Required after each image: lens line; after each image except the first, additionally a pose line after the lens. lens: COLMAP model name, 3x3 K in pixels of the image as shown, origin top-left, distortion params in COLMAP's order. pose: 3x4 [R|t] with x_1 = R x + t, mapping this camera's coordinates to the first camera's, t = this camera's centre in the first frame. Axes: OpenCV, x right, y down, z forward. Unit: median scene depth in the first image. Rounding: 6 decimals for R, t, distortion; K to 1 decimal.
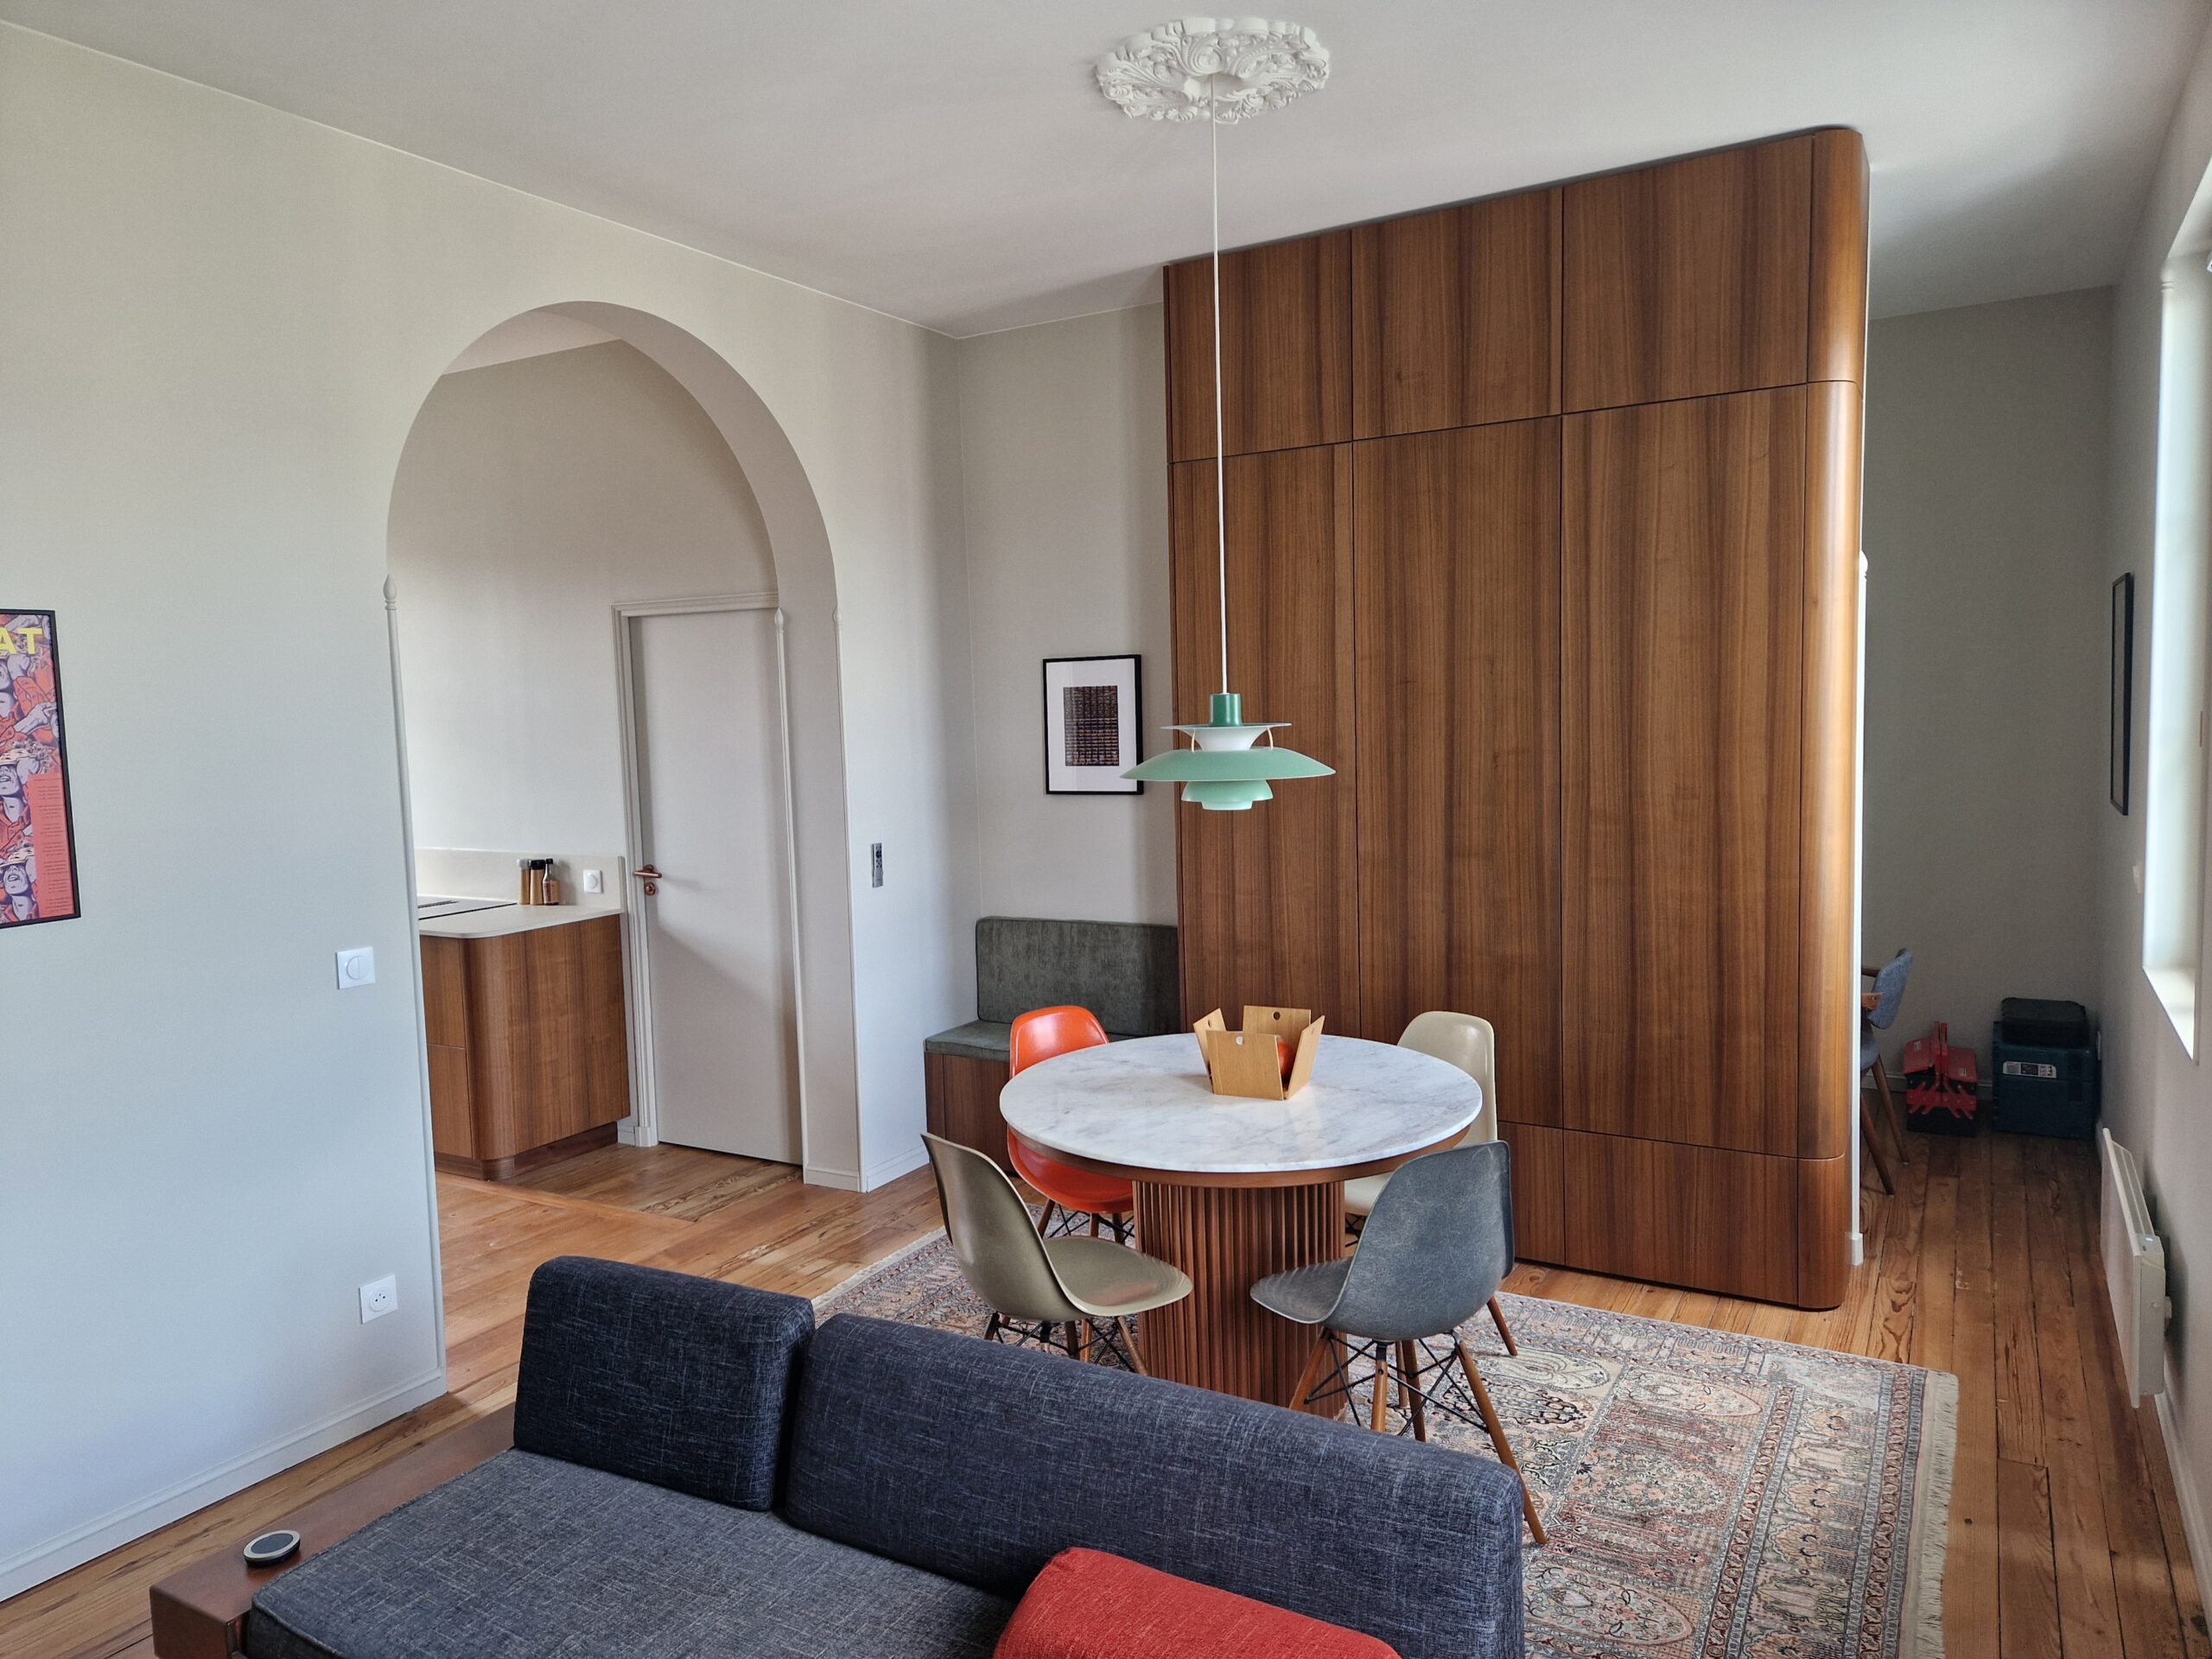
lens RADIAL K [[1465.9, 0, 1111.8], [0, 1465.9, 814.7], [0, 0, 1]] dist [0.084540, -0.076866]
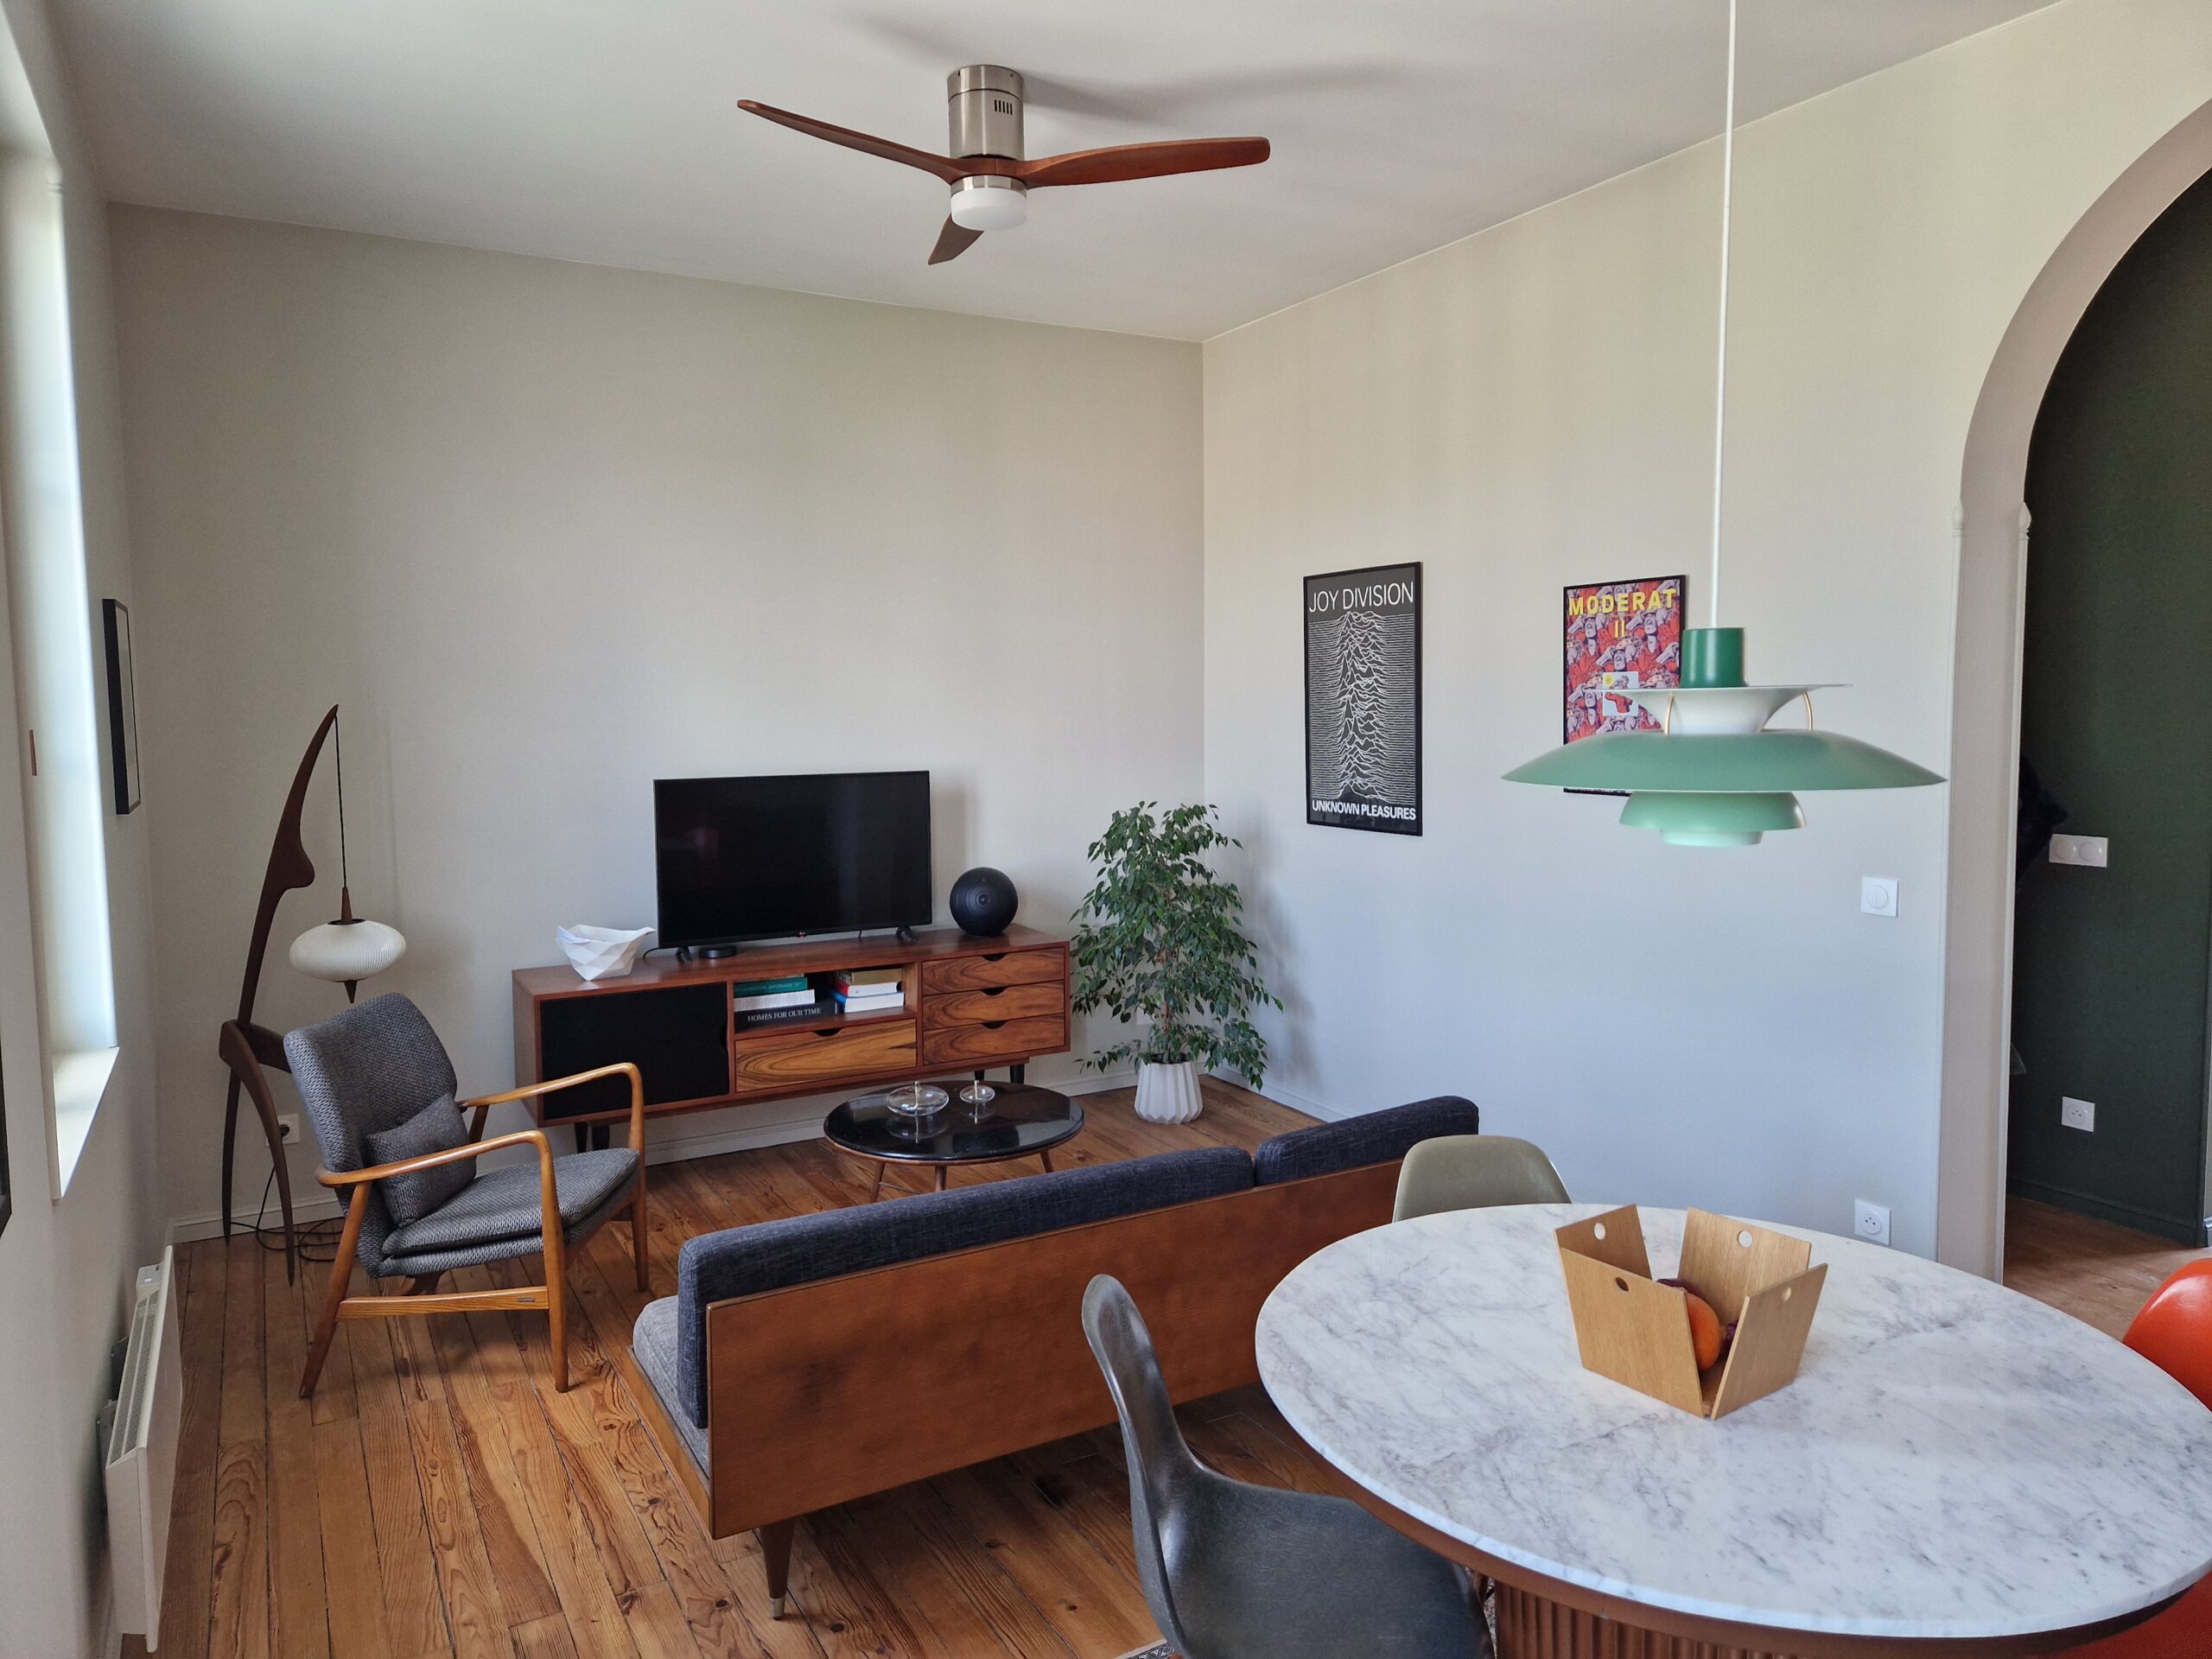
lens RADIAL K [[1465.9, 0, 1111.8], [0, 1465.9, 814.7], [0, 0, 1]] dist [0.084540, -0.076866]
pose [[-0.499530, 0.106695, -0.859701, 0.626722], [-0.043387, 0.988060, 0.147835, -0.081006], [0.865210, 0.111148, -0.488936, 1.031639]]
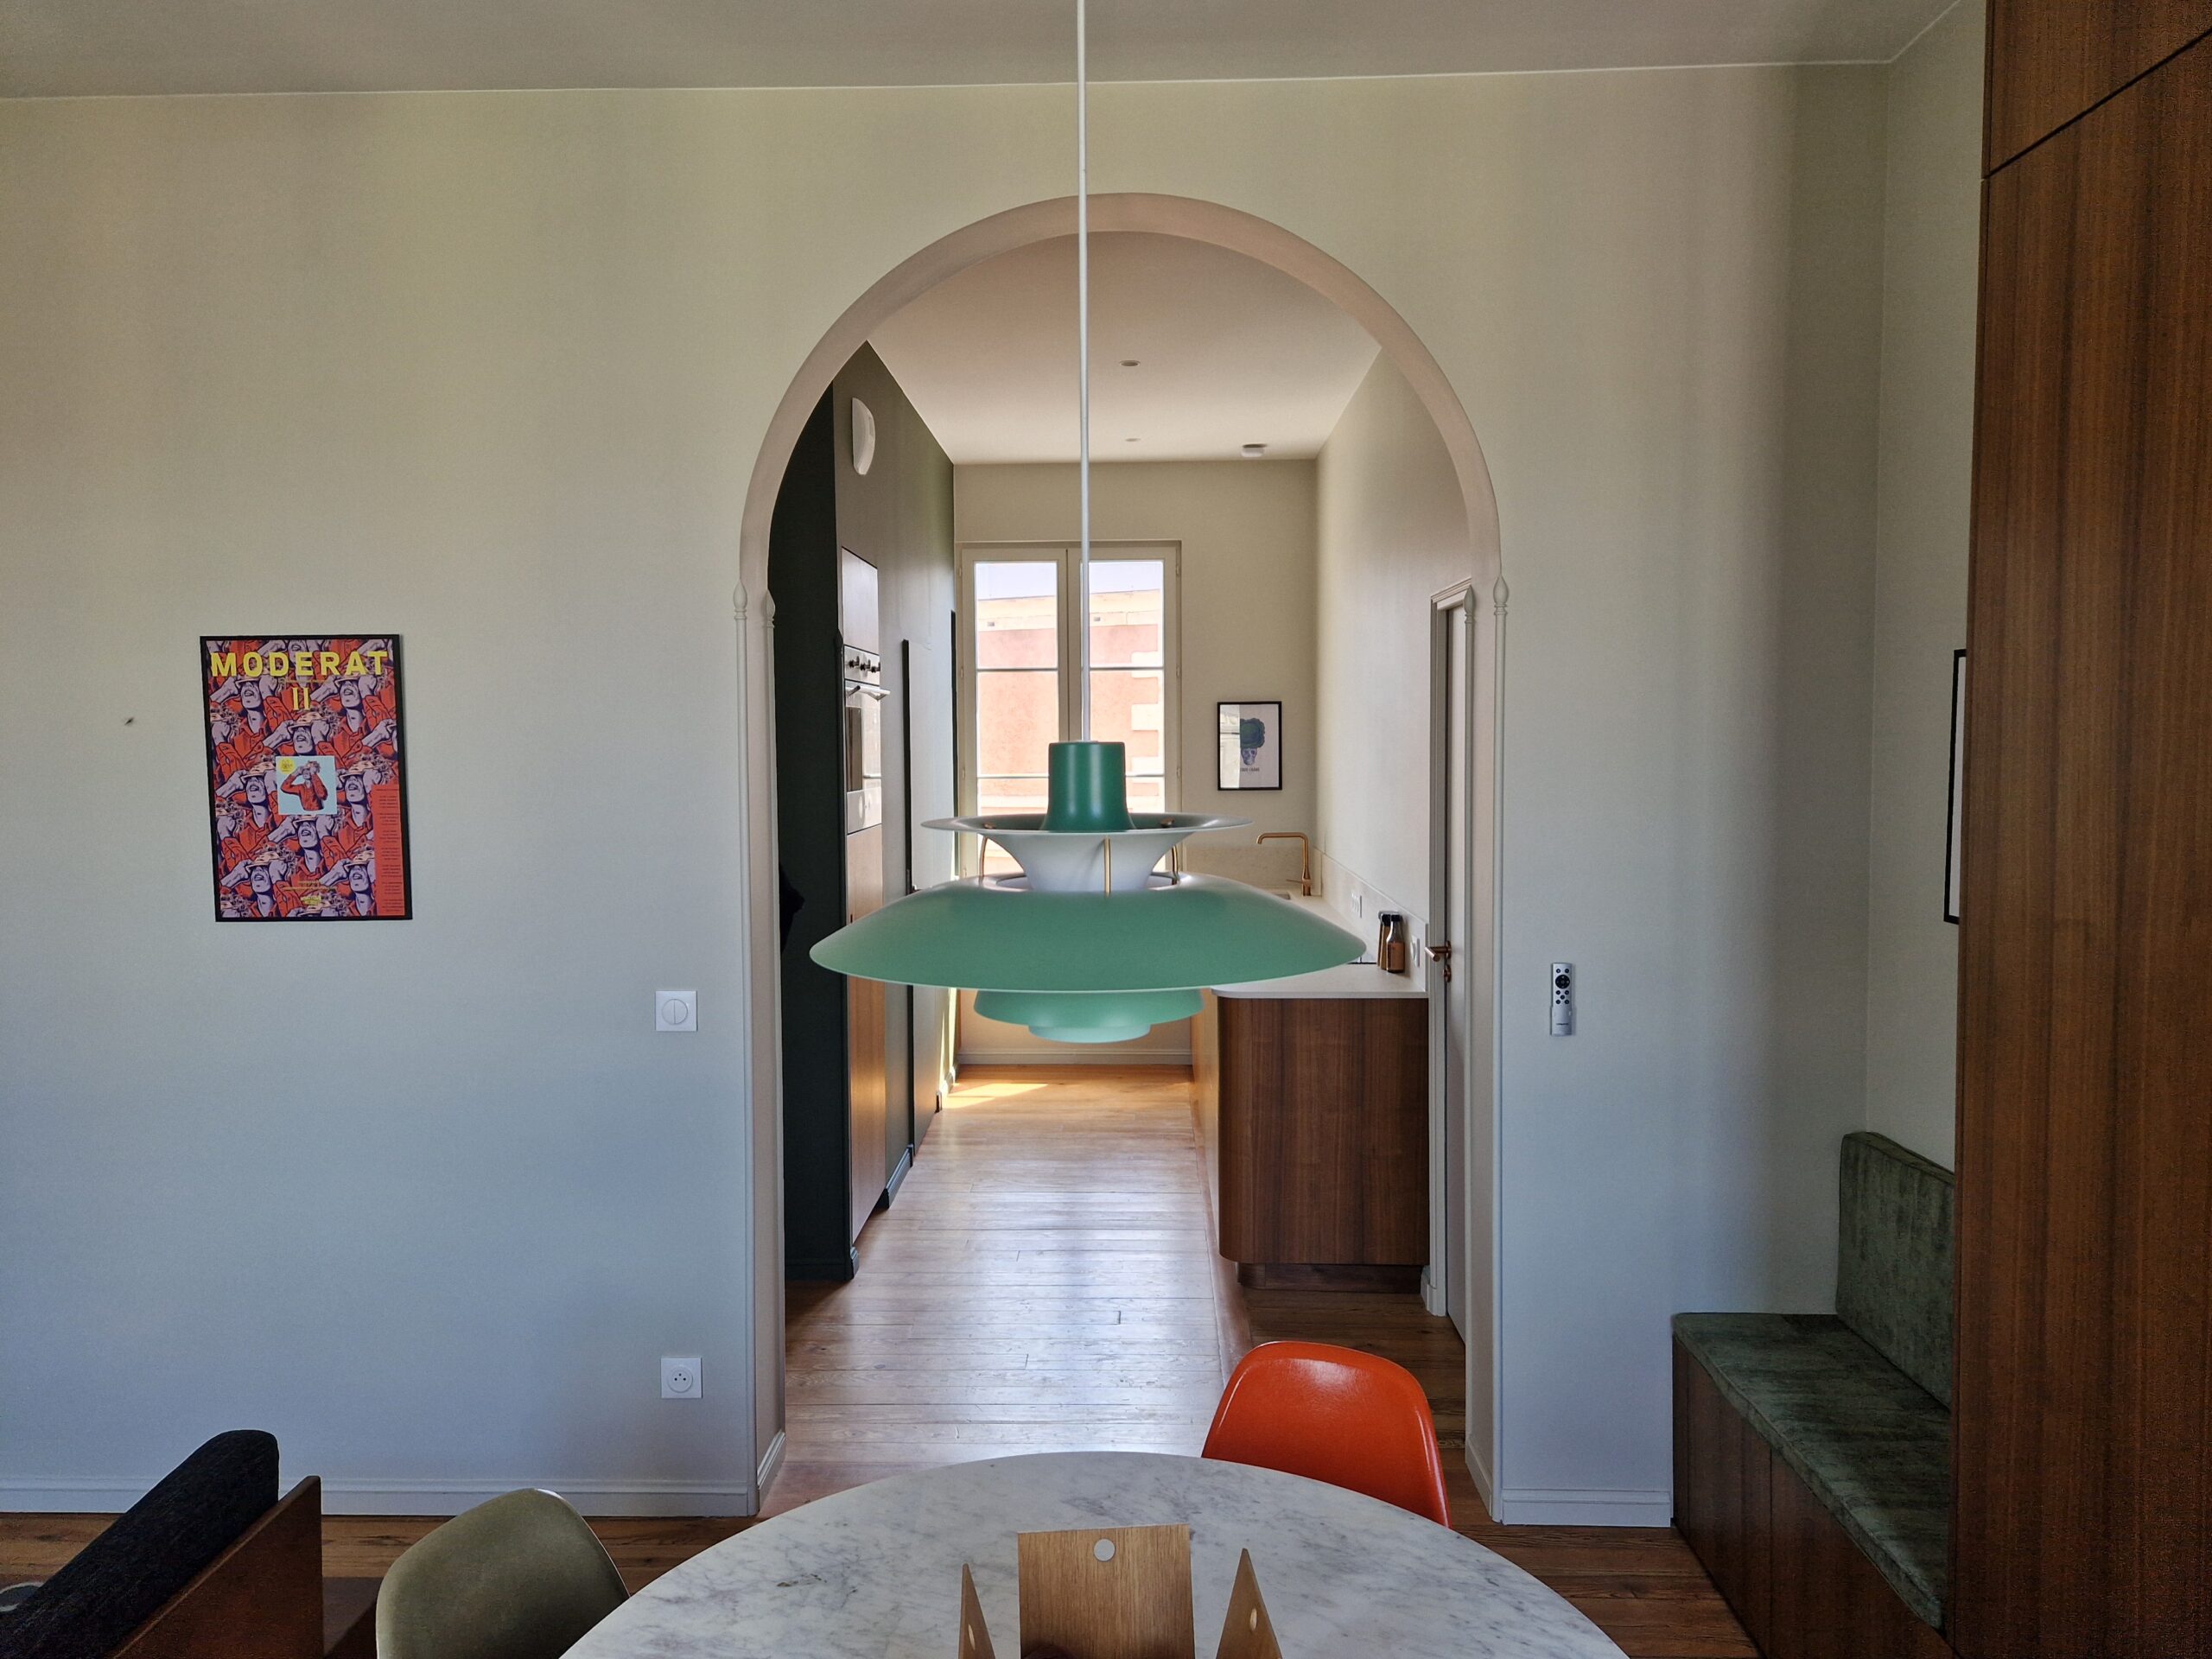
lens RADIAL K [[1465.9, 0, 1111.8], [0, 1465.9, 814.7], [0, 0, 1]] dist [0.084540, -0.076866]
pose [[0.479869, 0.072401, -0.874348, 0.406715], [-0.077981, 0.996164, 0.039689, -0.074567], [0.873868, 0.049137, 0.483675, 0.781837]]
